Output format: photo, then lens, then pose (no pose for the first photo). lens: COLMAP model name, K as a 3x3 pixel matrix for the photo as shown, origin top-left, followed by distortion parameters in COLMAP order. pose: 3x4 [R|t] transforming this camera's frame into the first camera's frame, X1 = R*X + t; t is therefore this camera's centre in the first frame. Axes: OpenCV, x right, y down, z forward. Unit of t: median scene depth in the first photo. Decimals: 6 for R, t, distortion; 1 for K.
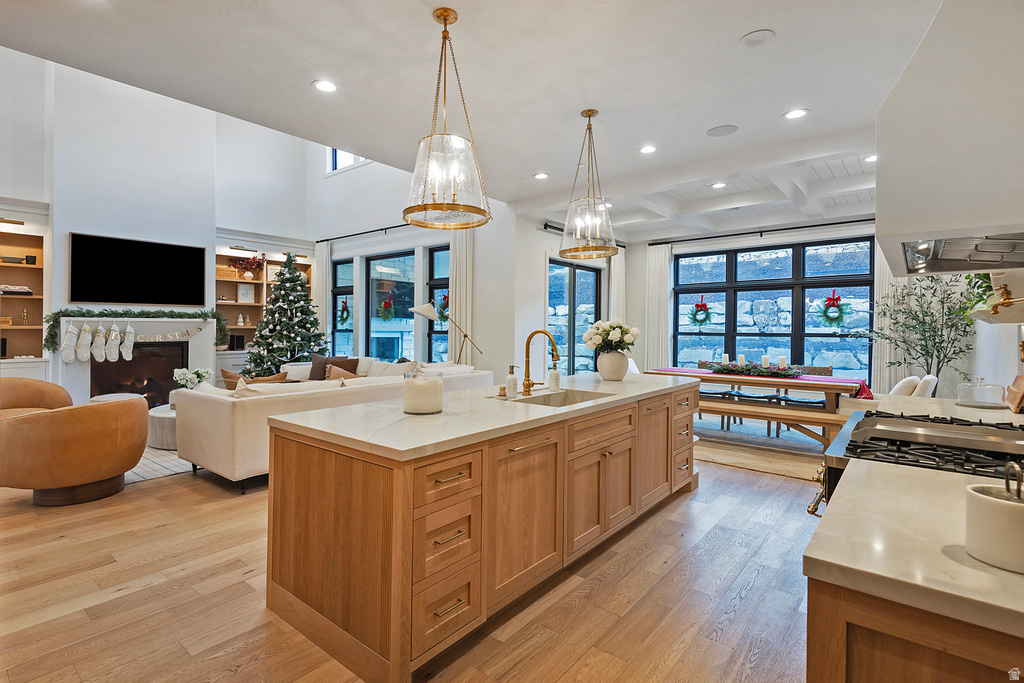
lens RADIAL K [[490.3, 0, 499.4], [0, 490.3, 333.1], [0, 0, 1]] dist [0.026869, -0.000685]
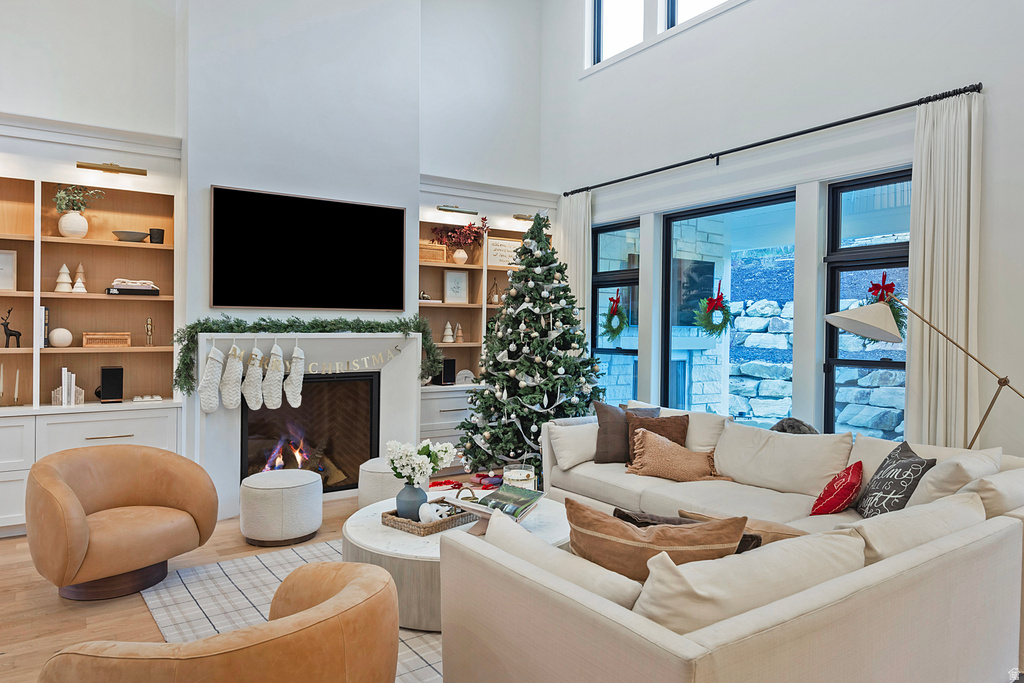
lens RADIAL K [[676.5, 0, 512.0], [0, 676.5, 341.5], [0, 0, 1]] dist [0.091589, -0.000346]
pose [[0.959751, 0.008725, -0.280717, -0.252957], [-0.006904, 0.999948, 0.007475, -0.024970], [0.280767, -0.005236, 0.959762, 0.278579]]
